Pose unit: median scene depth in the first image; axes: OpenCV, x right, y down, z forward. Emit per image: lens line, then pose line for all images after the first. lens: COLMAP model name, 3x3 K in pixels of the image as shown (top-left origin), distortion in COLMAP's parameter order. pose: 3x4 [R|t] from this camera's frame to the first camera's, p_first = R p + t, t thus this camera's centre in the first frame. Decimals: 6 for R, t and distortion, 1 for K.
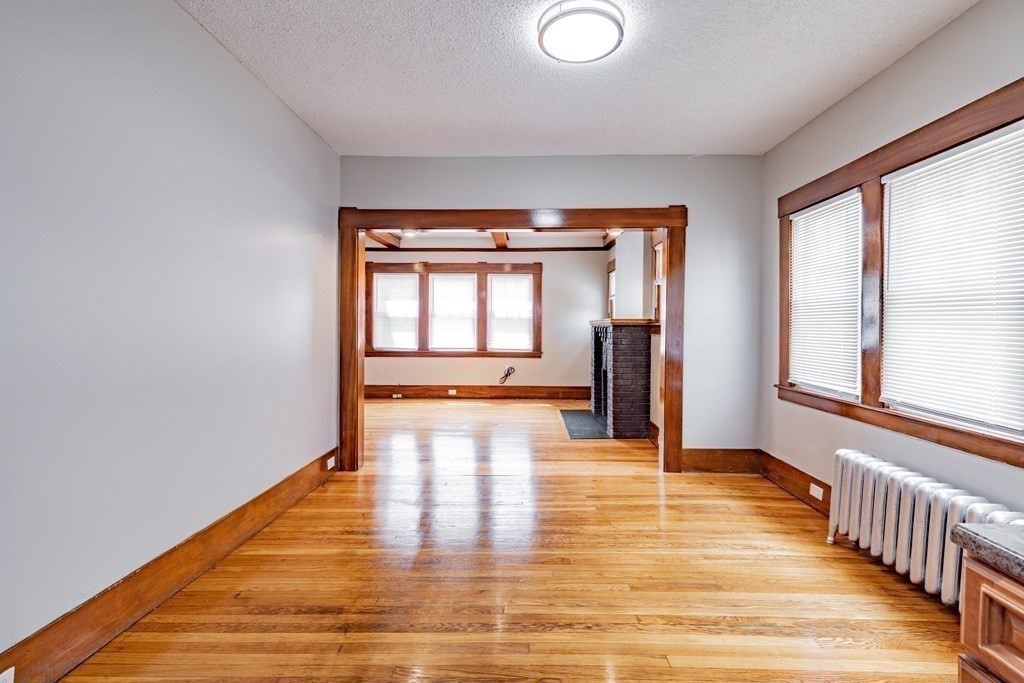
lens RADIAL K [[452.7, 0, 513.2], [0, 452.7, 332.4], [0, 0, 1]] dist [0.000509, -0.000880]
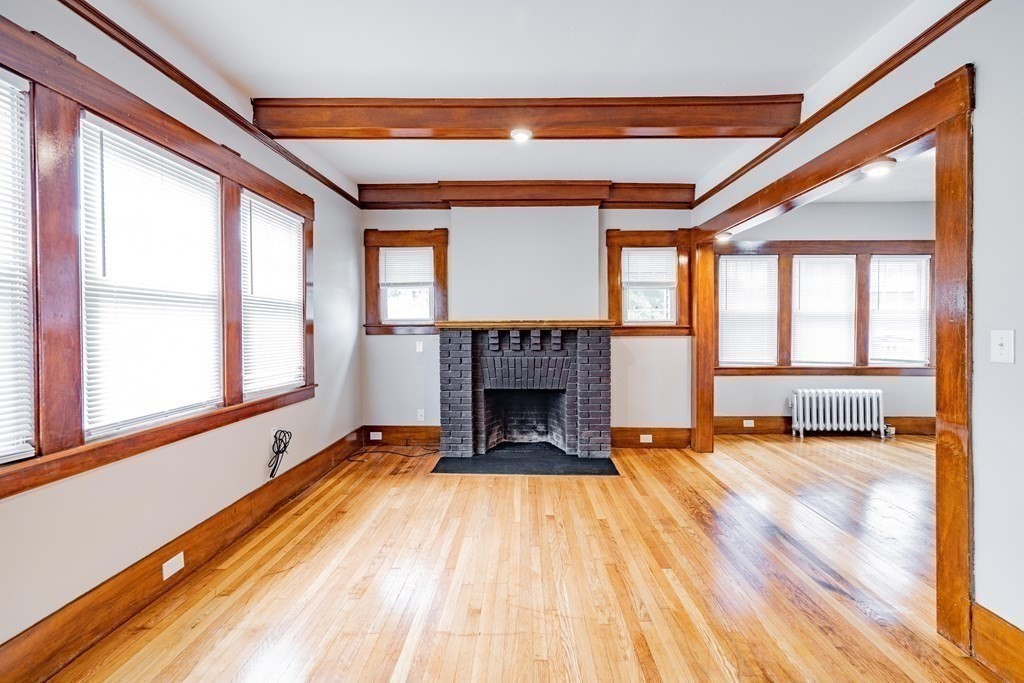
lens RADIAL K [[437.0, 0, 516.6], [0, 437.0, 332.8], [0, 0, 1]] dist [-0.000659, -0.000609]
pose [[-0.018858, -0.019614, 0.999630, -0.617912], [0.013984, 0.999705, 0.019880, -0.027663], [-0.999724, 0.014354, -0.018578, 1.175794]]
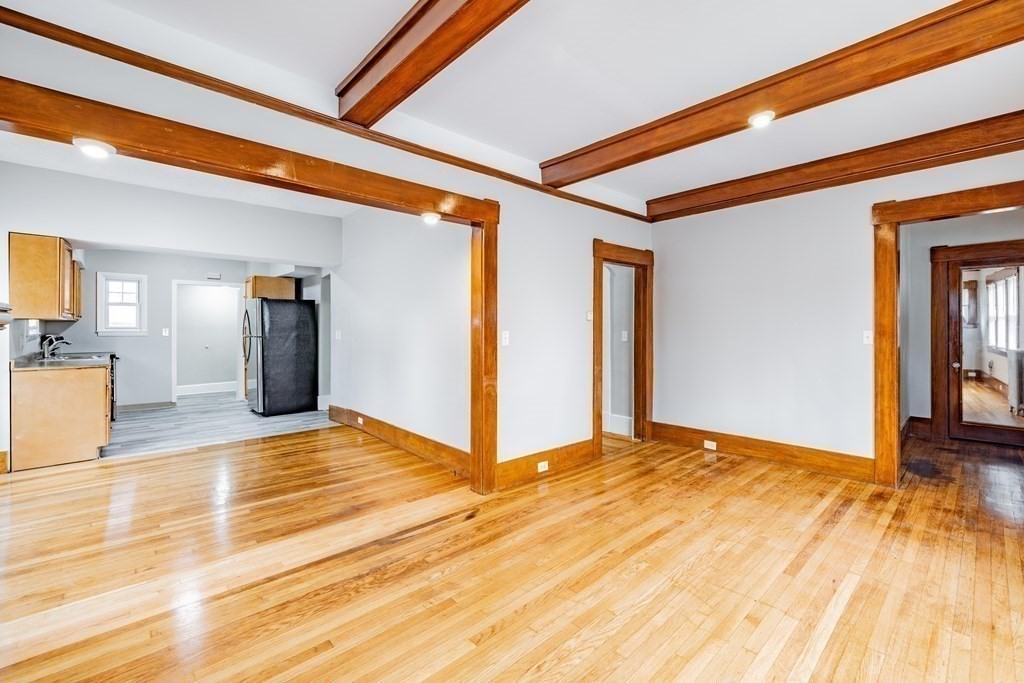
lens RADIAL K [[437.0, 0, 518.2], [0, 437.0, 329.4], [0, 0, 1]] dist [-0.000659, -0.000609]
pose [[-0.701967, -0.006761, -0.712177, 0.188958], [-0.013297, 0.999905, 0.003614, -0.024432], [0.712085, 0.012007, -0.701991, 1.329199]]
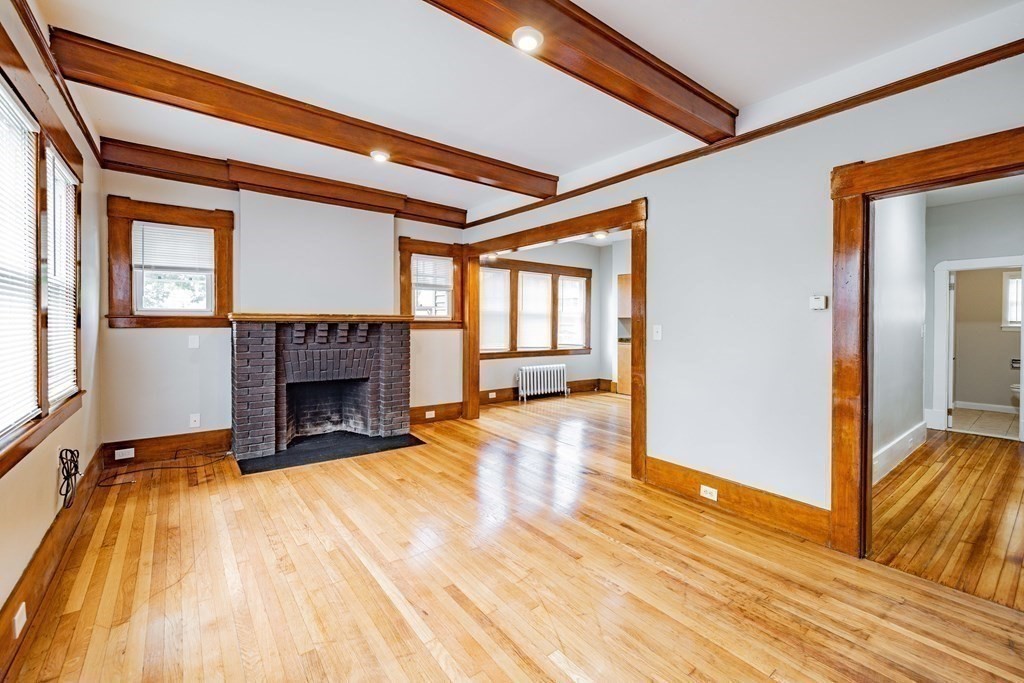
lens RADIAL K [[437.0, 0, 519.9], [0, 437.0, 325.6], [0, 0, 1]] dist [-0.000659, -0.000609]
pose [[-0.649264, -0.018206, 0.760346, -0.691298], [-0.003973, 0.999781, 0.020547, -0.031379], [-0.760553, 0.010319, -0.649194, 1.431891]]
